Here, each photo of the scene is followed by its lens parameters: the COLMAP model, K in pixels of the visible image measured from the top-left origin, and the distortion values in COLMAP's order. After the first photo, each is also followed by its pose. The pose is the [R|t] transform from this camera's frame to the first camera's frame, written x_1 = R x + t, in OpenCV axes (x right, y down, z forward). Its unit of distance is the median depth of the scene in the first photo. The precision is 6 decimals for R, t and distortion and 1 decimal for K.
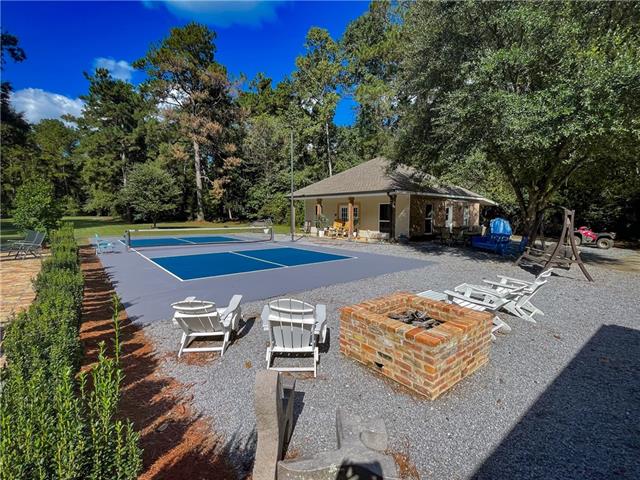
lens RADIAL K [[302.9, 0, 320.2], [0, 302.9, 238.5], [0, 0, 1]] dist [0.001755, 0.000233]
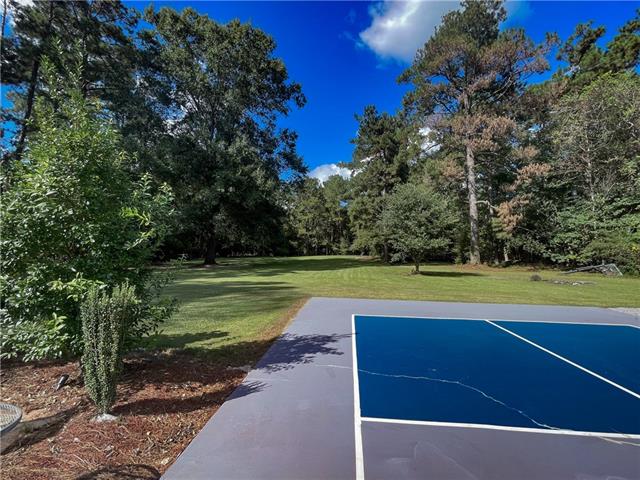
lens RADIAL K [[302.9, 0, 320.2], [0, 302.9, 238.5], [0, 0, 1]] dist [0.001755, 0.000233]
pose [[0.710882, -0.027388, -0.702778, -0.152959], [-0.065554, 0.992311, -0.104982, -0.019512], [0.700249, 0.120699, 0.703621, 0.248958]]
